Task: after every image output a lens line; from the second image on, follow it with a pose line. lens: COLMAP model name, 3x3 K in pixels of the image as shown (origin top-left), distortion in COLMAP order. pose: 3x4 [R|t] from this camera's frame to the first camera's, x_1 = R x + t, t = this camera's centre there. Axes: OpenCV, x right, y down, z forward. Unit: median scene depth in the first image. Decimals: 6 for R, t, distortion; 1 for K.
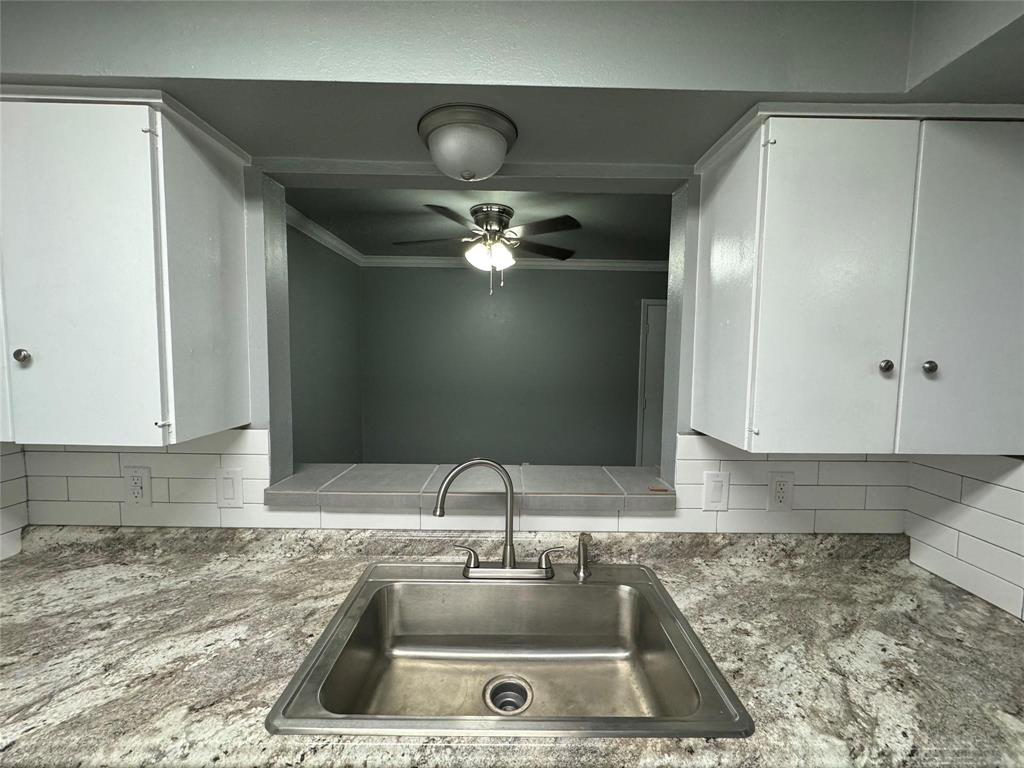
lens RADIAL K [[414.9, 0, 515.1], [0, 414.9, 386.5], [0, 0, 1]] dist [-0.004761, 0.000368]
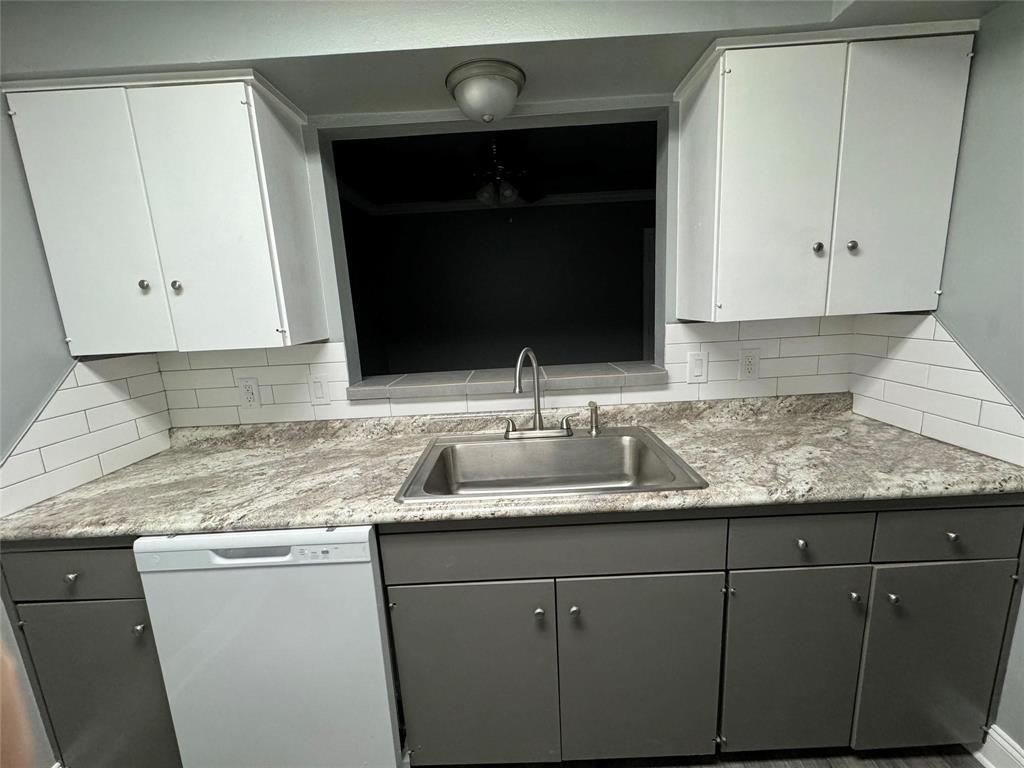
lens RADIAL K [[415.0, 0, 514.8], [0, 415.0, 386.6], [0, 0, 1]] dist [-0.003301, -0.000517]
pose [[0.997545, -0.064169, -0.028053, -0.053690], [0.067011, 0.990978, 0.116071, 0.164901], [0.020352, -0.117666, 0.992845, -0.362533]]
